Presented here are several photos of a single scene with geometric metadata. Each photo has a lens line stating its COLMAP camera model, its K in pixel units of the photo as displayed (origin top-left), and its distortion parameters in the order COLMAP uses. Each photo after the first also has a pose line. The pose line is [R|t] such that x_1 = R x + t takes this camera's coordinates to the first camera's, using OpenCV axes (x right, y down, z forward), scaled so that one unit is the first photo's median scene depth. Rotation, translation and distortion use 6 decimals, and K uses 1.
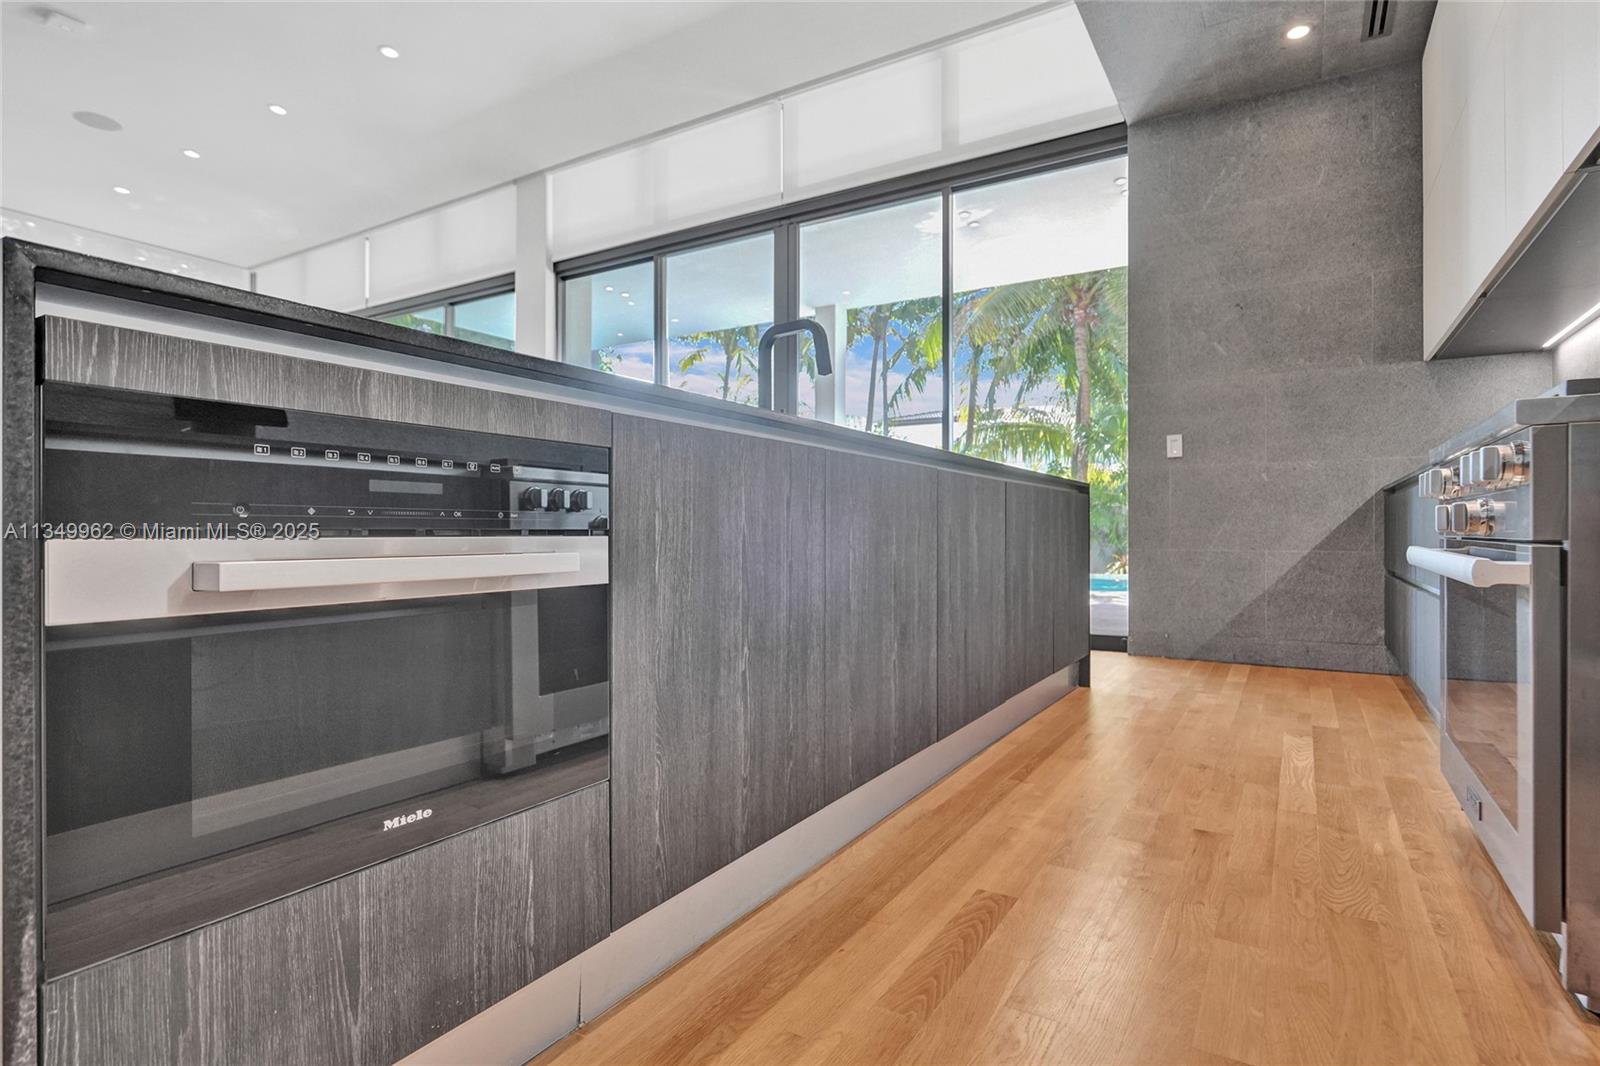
lens RADIAL K [[801.9, 0, 814.9], [0, 801.9, 508.1], [0, 0, 1]] dist [-0.019710, 0.003681]
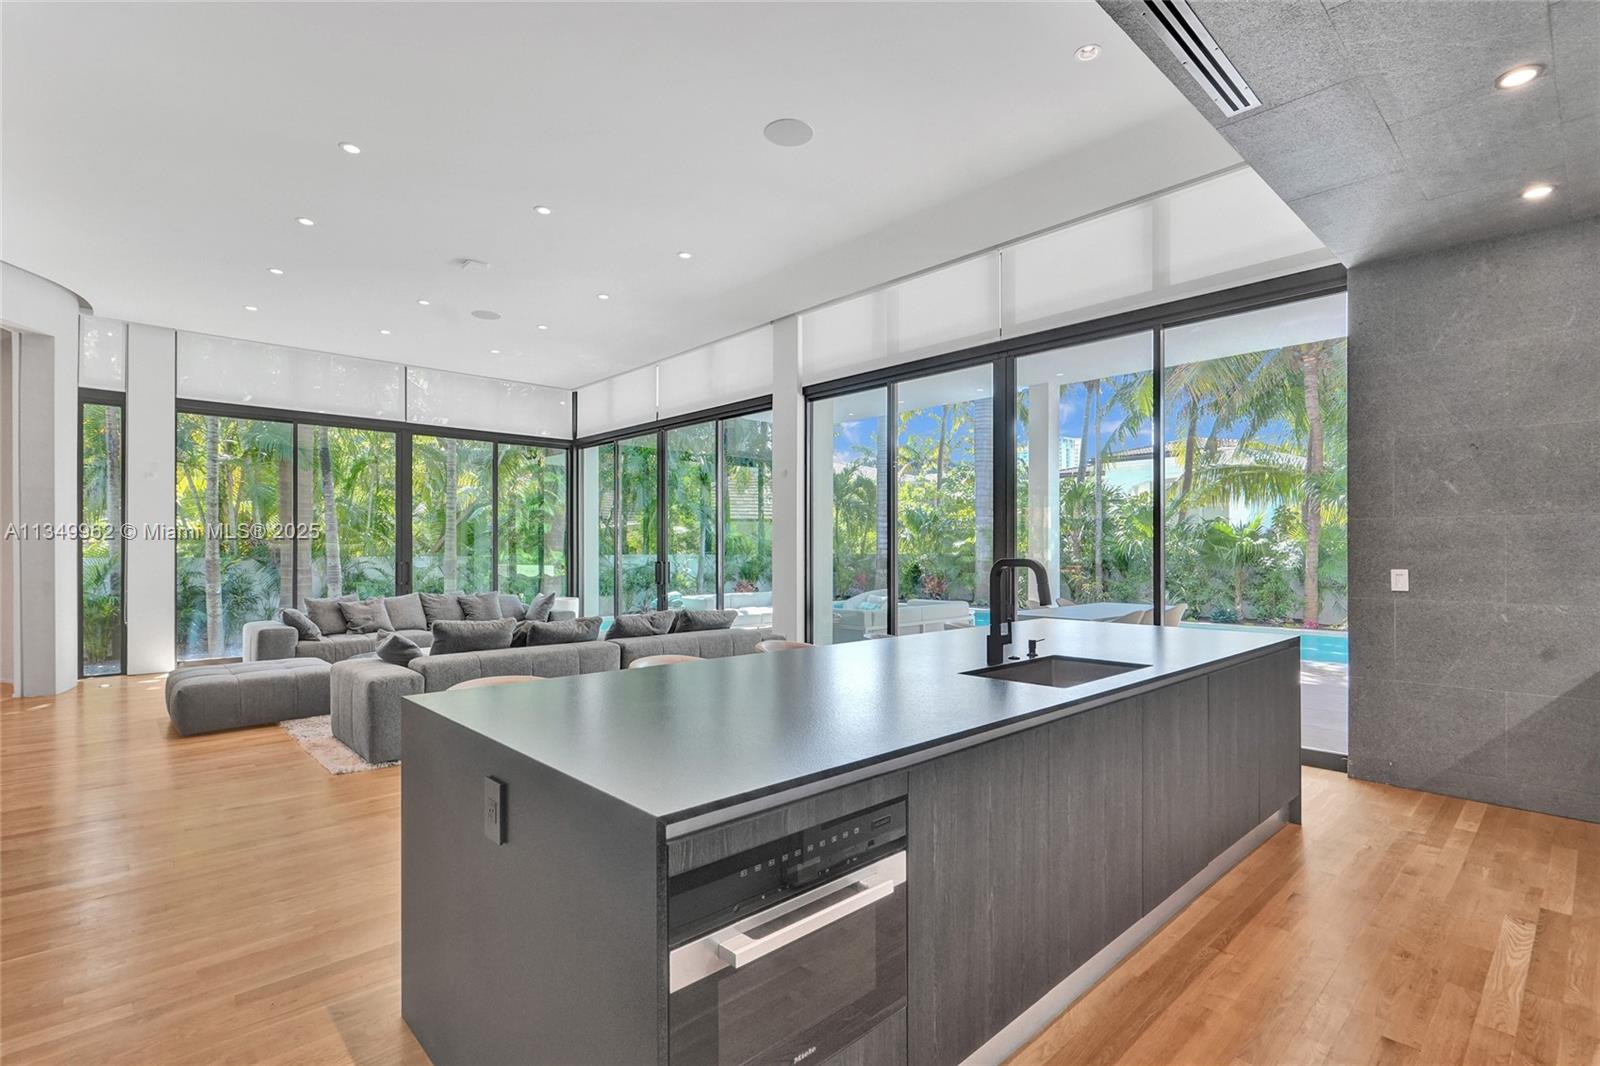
lens RADIAL K [[739.3, 0, 811.3], [0, 739.3, 537.1], [0, 0, 1]] dist [-0.026622, 0.004398]
pose [[0.959753, -0.003085, -0.280830, -0.008954], [0.004413, 0.999982, 0.004096, -0.149397], [0.280812, -0.005171, 0.959749, -0.104282]]
